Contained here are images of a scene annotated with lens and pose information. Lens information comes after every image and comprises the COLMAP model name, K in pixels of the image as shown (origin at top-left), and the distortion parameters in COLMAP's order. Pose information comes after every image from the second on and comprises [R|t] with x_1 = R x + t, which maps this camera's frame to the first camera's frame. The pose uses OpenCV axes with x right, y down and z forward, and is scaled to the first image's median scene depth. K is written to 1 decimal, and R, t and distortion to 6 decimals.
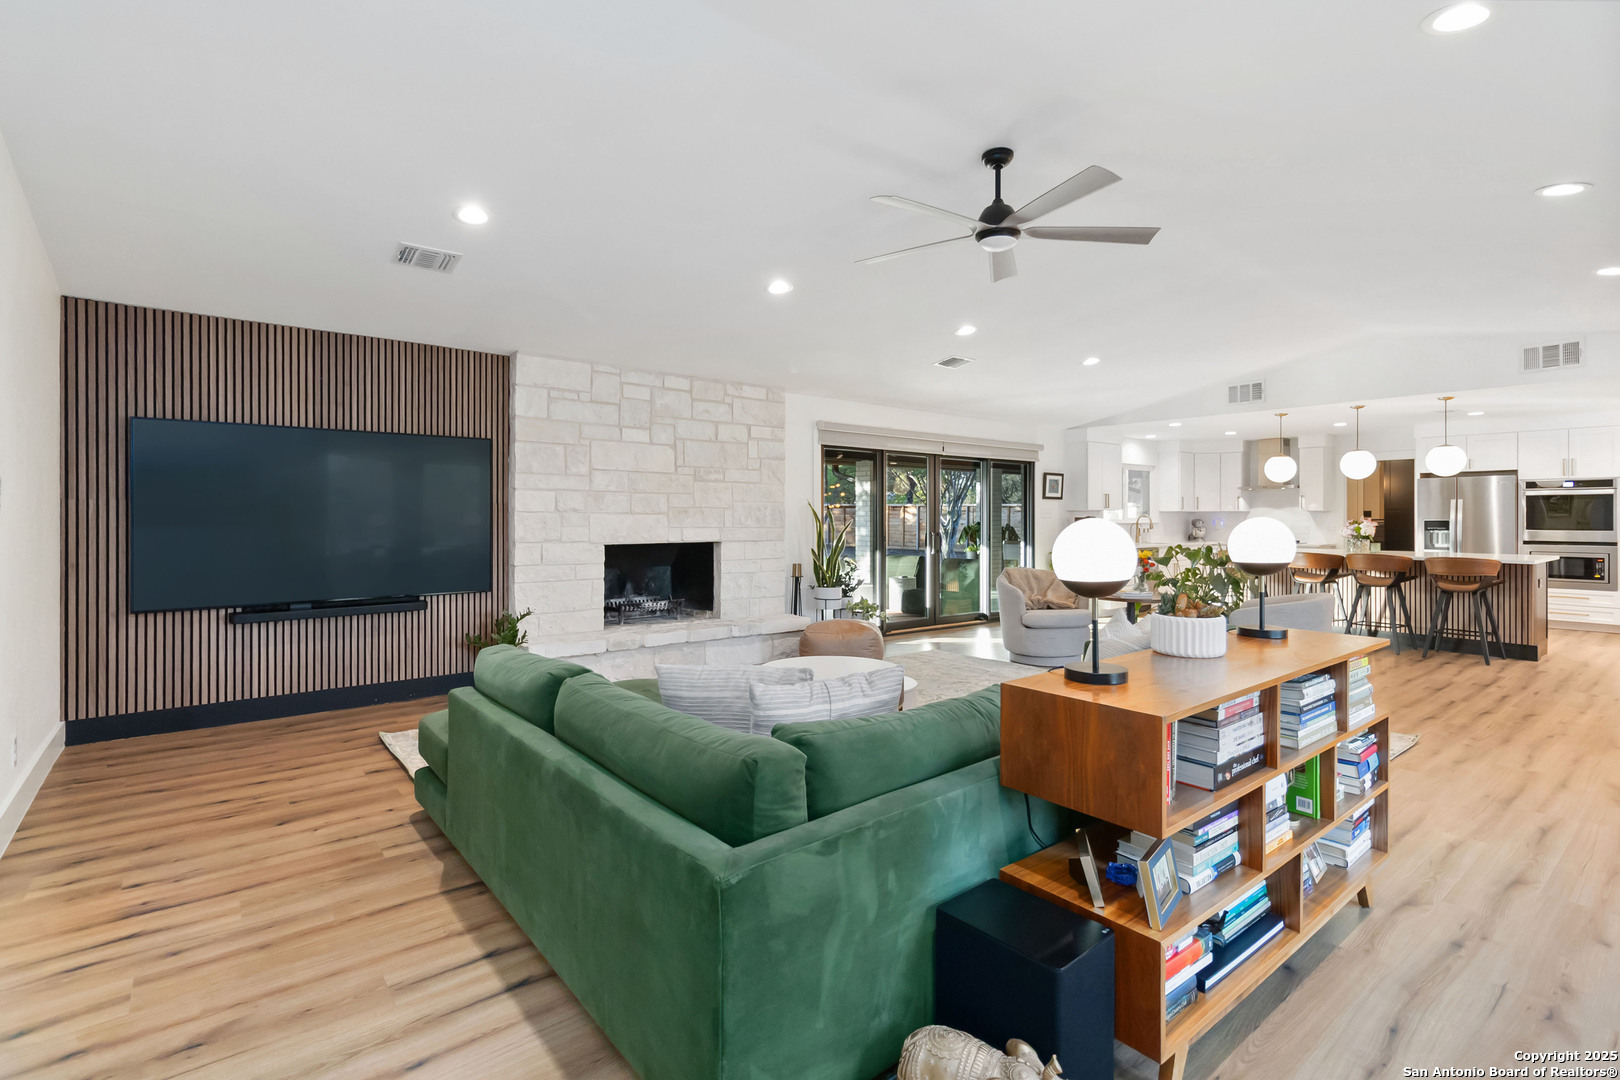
lens RADIAL K [[761.0, 0, 818.6], [0, 761.0, 517.4], [0, 0, 1]] dist [0.001626, 0.000200]
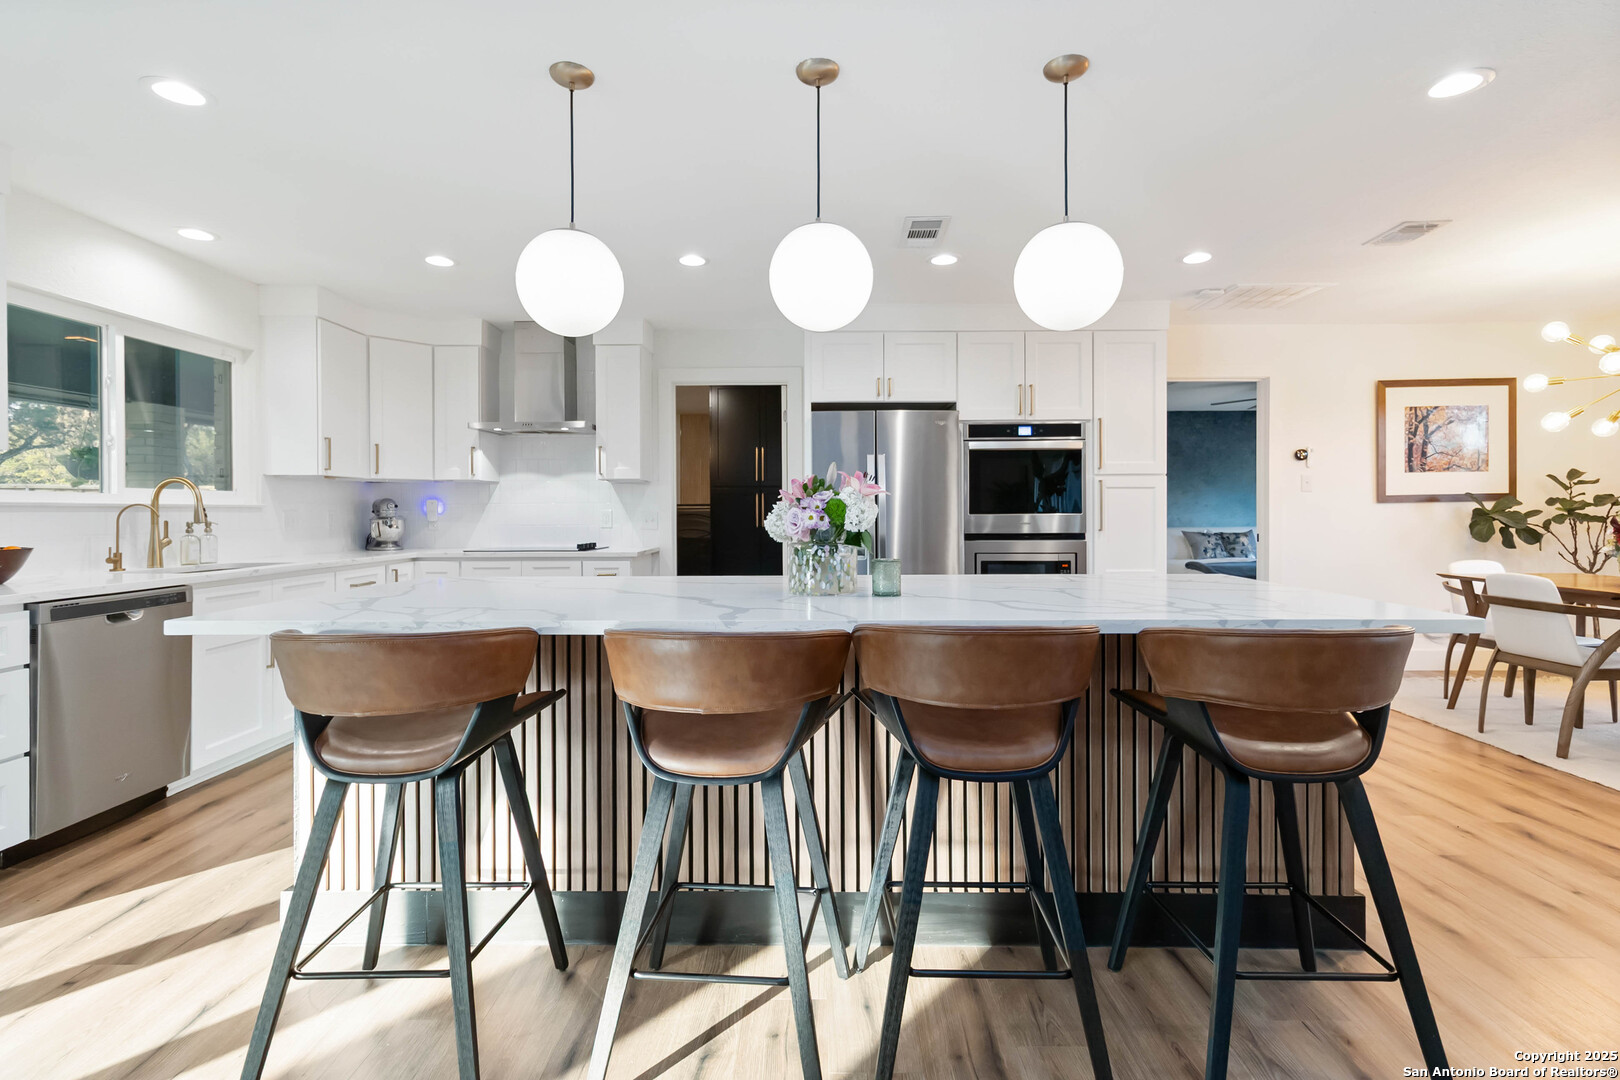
lens RADIAL K [[761.0, 0, 818.6], [0, 761.0, 517.4], [0, 0, 1]] dist [0.001626, 0.000200]
pose [[0.636874, -0.009371, 0.770911, 1.068678], [0.004733, 0.999955, 0.008245, 0.034596], [-0.770953, -0.001602, 0.636890, 1.781587]]
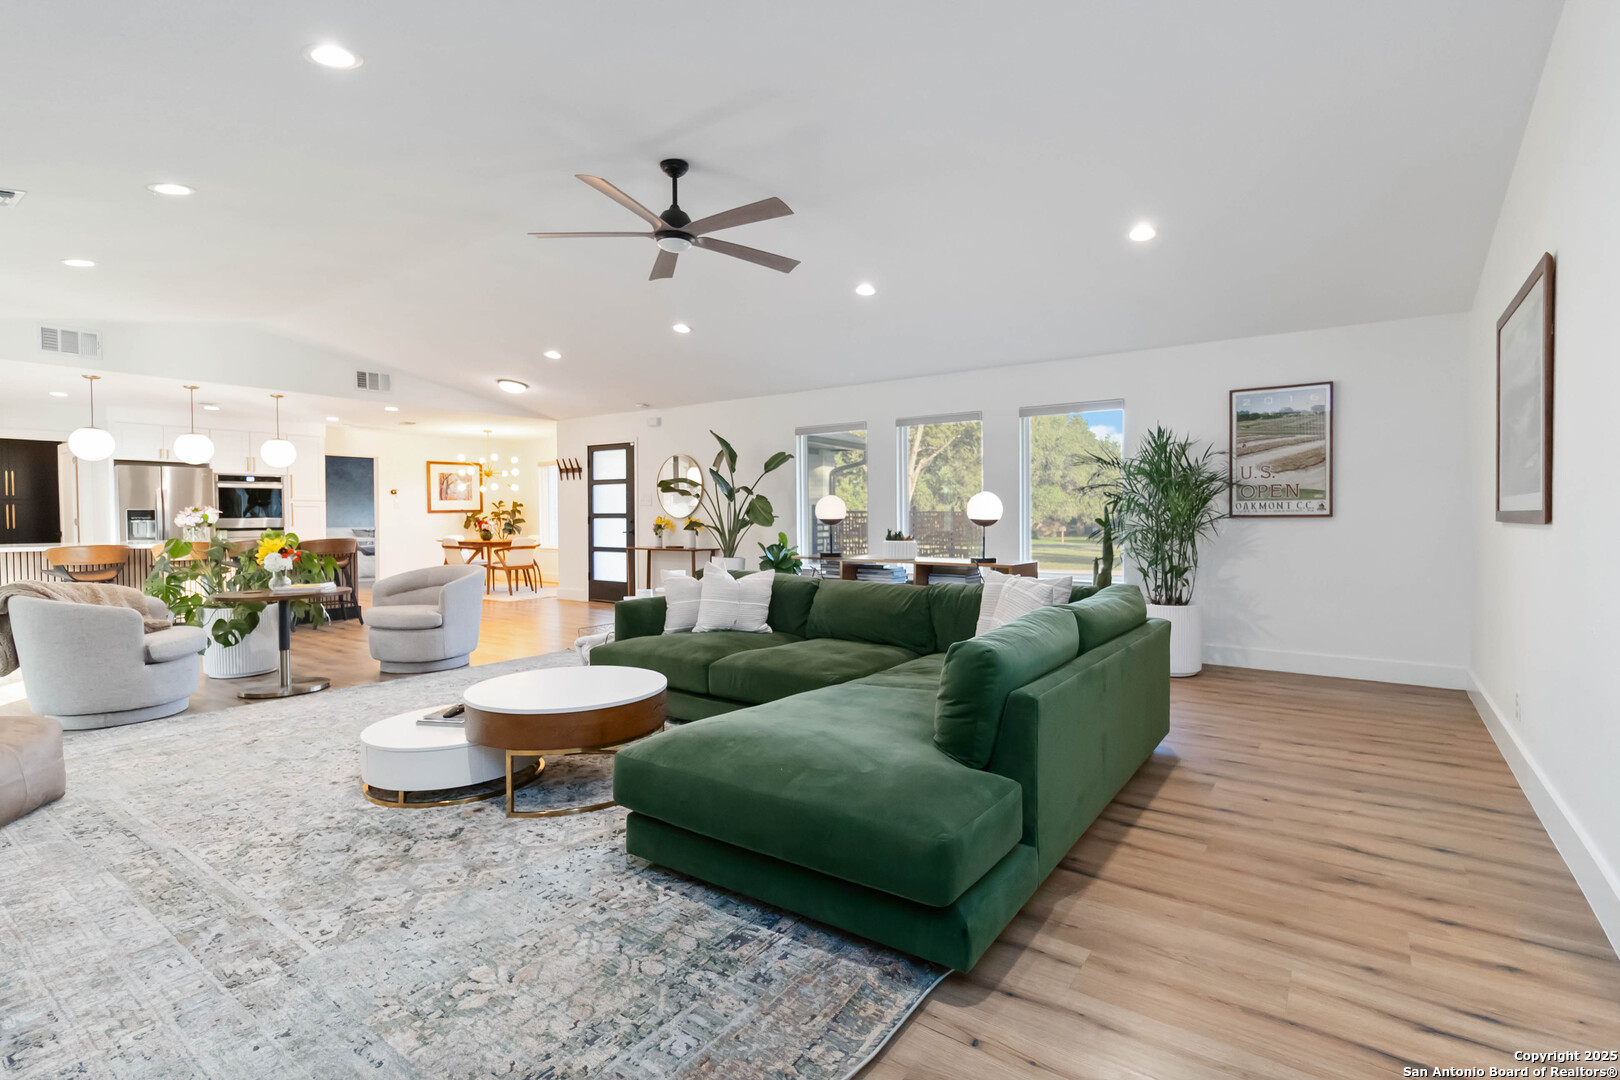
lens RADIAL K [[761.0, 0, 818.6], [0, 761.0, 517.4], [0, 0, 1]] dist [0.001626, 0.000200]
pose [[-0.262841, -0.003717, 0.964832, -0.895939], [0.004444, 0.999977, 0.005063, 0.032476], [-0.964829, 0.005618, -0.262819, 1.082821]]
